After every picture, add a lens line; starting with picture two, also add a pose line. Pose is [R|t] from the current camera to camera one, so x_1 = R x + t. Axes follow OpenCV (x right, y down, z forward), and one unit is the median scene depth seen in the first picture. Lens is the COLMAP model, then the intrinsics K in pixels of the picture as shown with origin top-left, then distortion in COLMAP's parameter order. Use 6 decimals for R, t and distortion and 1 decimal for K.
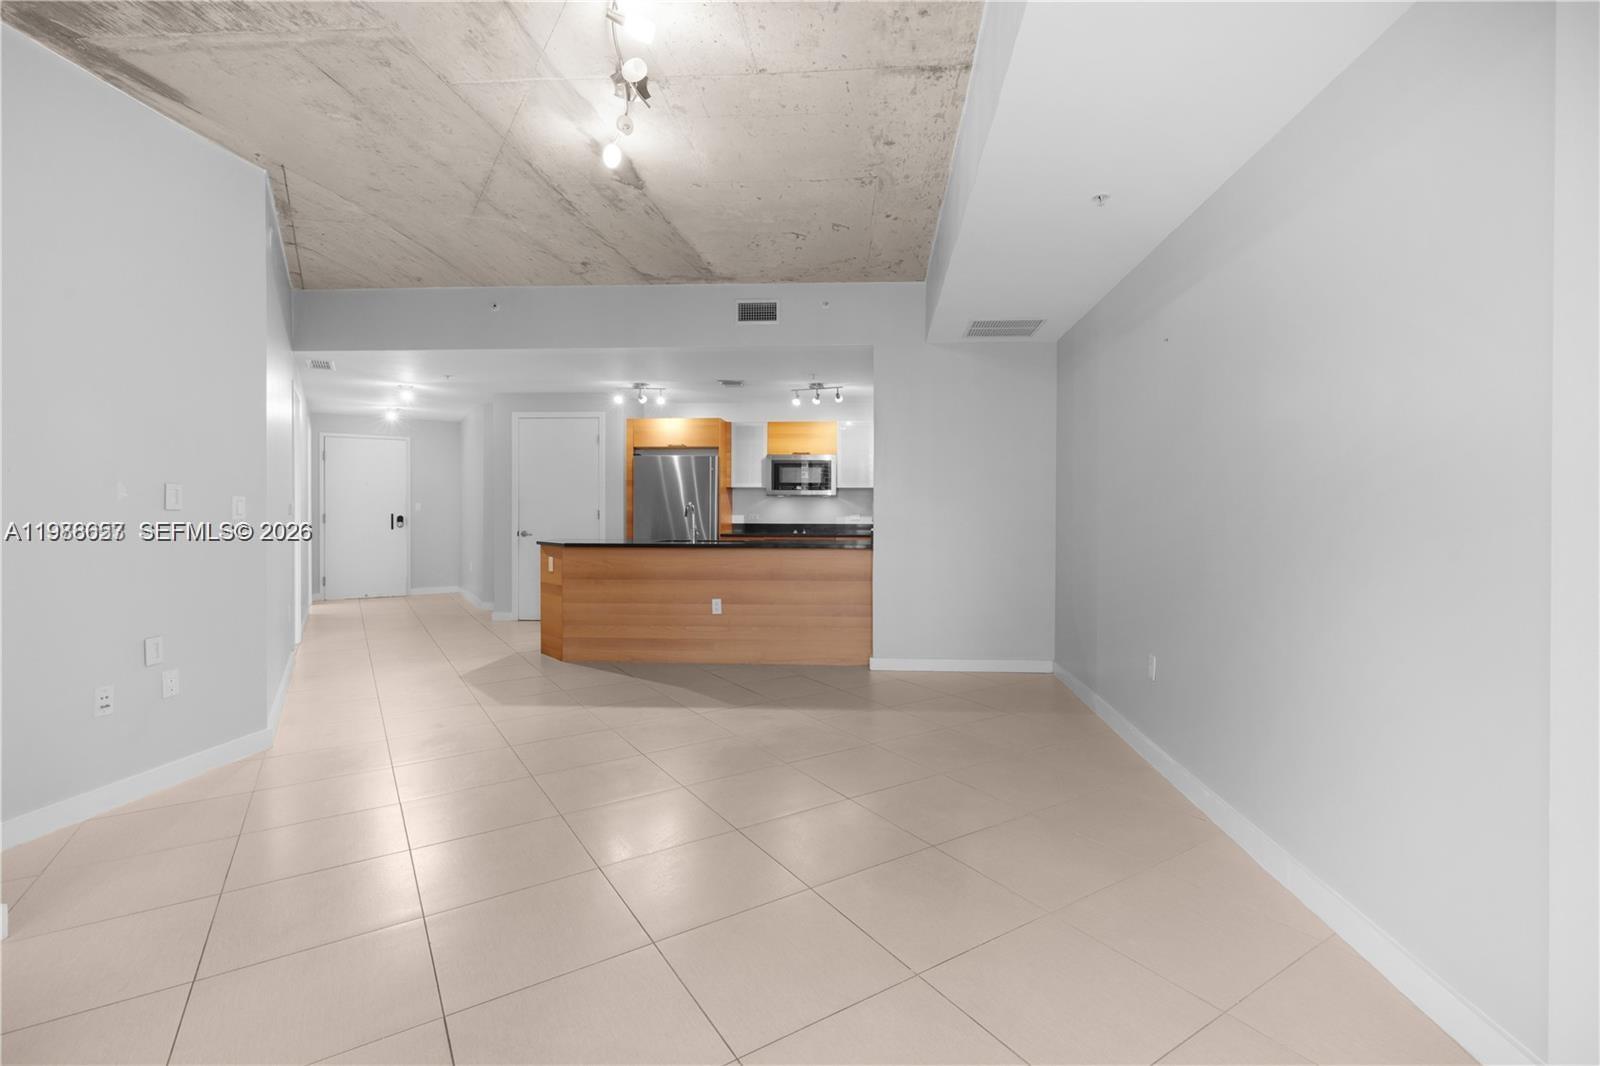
lens RADIAL K [[721.7, 0, 814.5], [0, 721.7, 517.7], [0, 0, 1]] dist [0.014282, -0.000572]
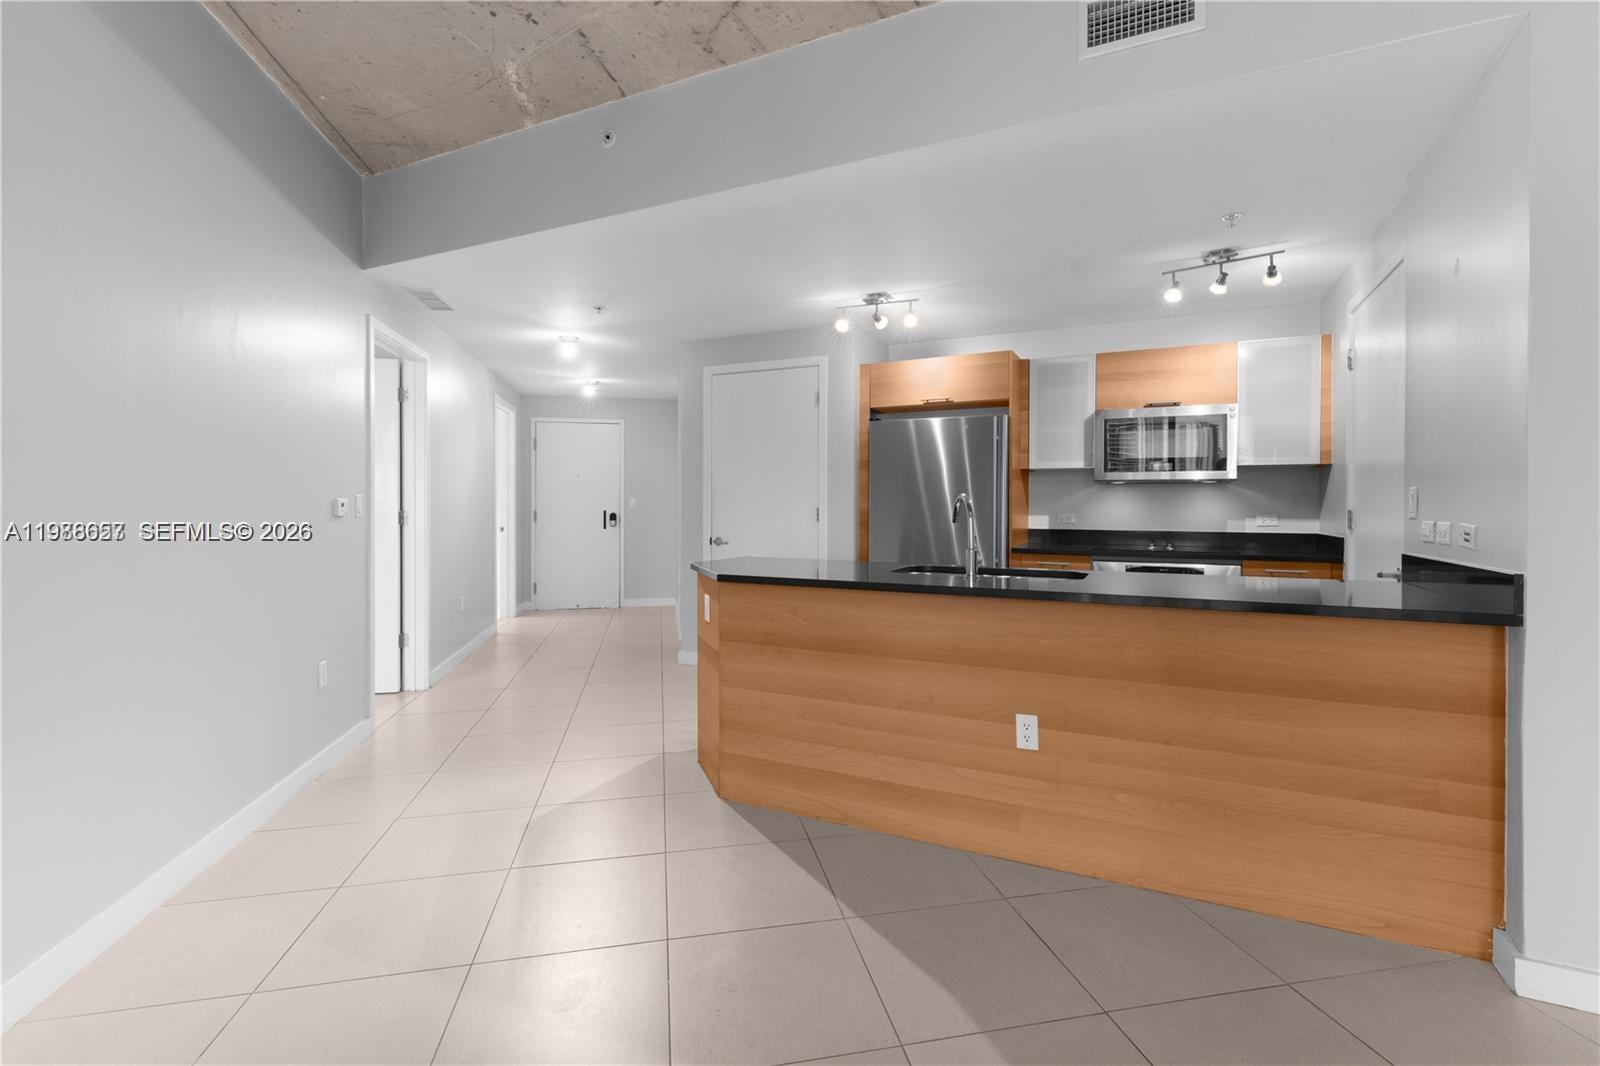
lens RADIAL K [[721.7, 0, 804.5], [0, 721.7, 510.8], [0, 0, 1]] dist [0.014282, -0.000572]
pose [[0.930650, 0.001507, -0.365908, -0.072366], [-0.001606, 0.999999, 0.000034, -0.007488], [0.365907, 0.000556, 0.930651, 0.390458]]
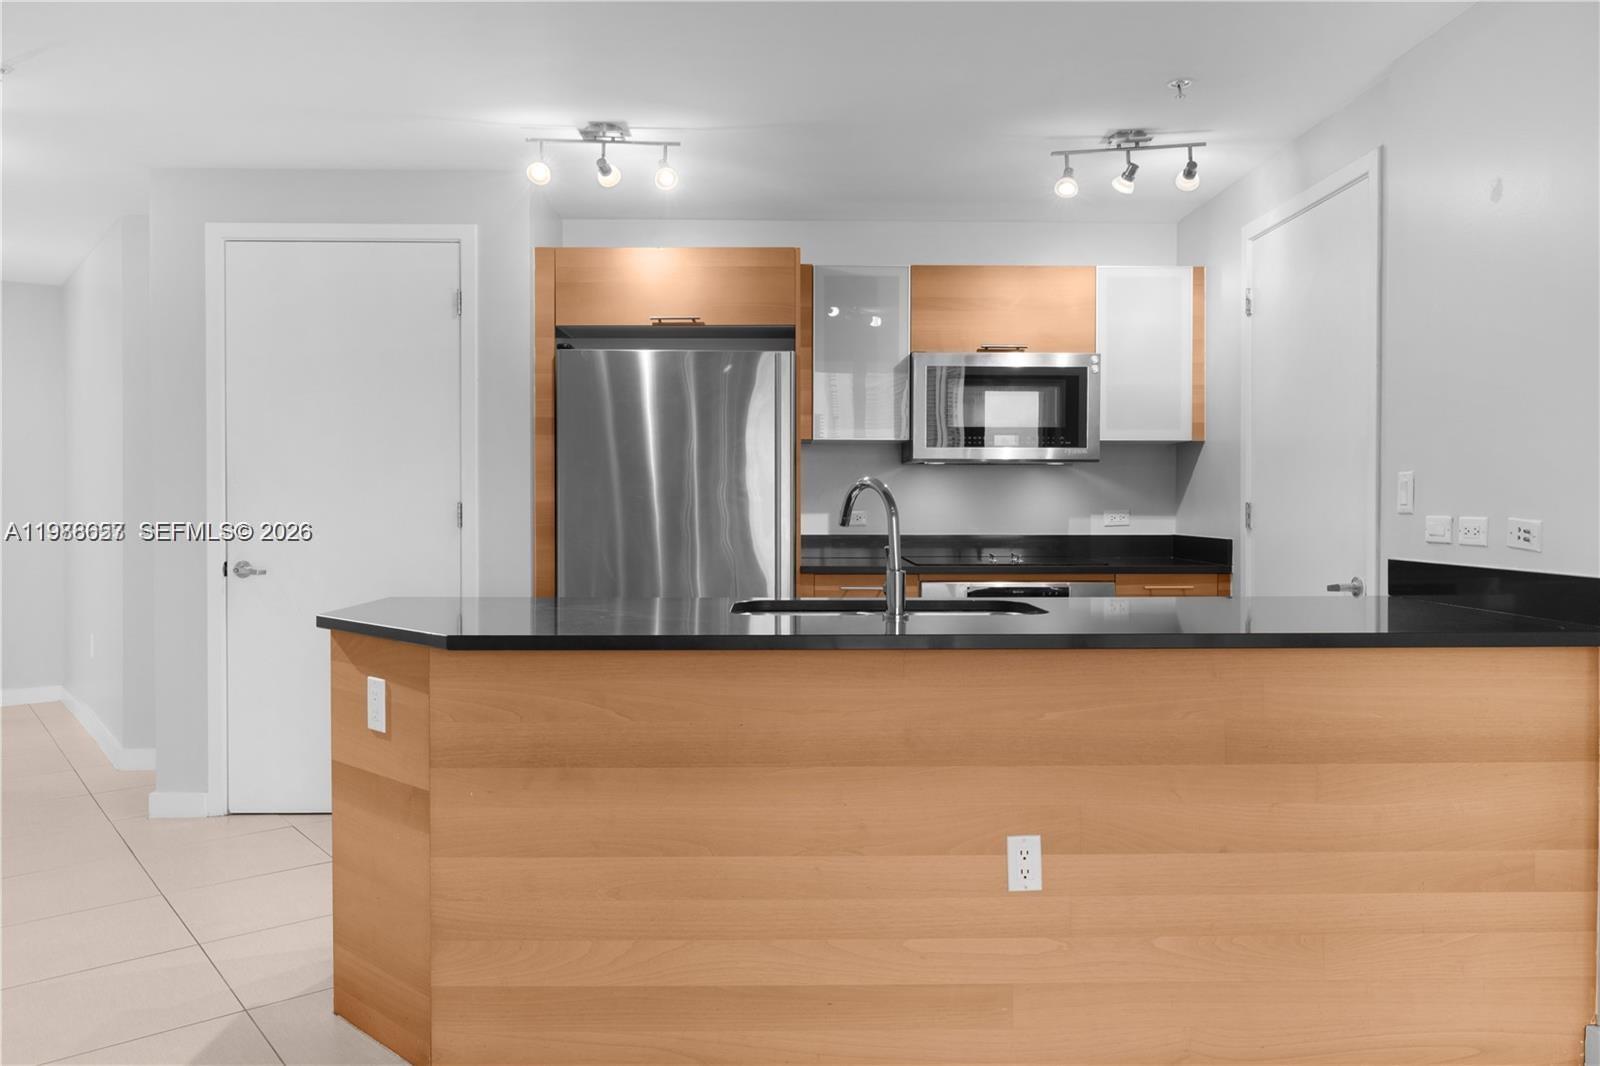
lens RADIAL K [[1171.7, 0, 797.1], [0, 1171.7, 512.6], [0, 0, 1]] dist [-0.002582, 0.009040]
pose [[0.995885, -0.004192, 0.090526, -0.185886], [0.003830, 0.999984, 0.004171, -0.007064], [-0.090542, -0.003807, 0.995885, 0.411780]]
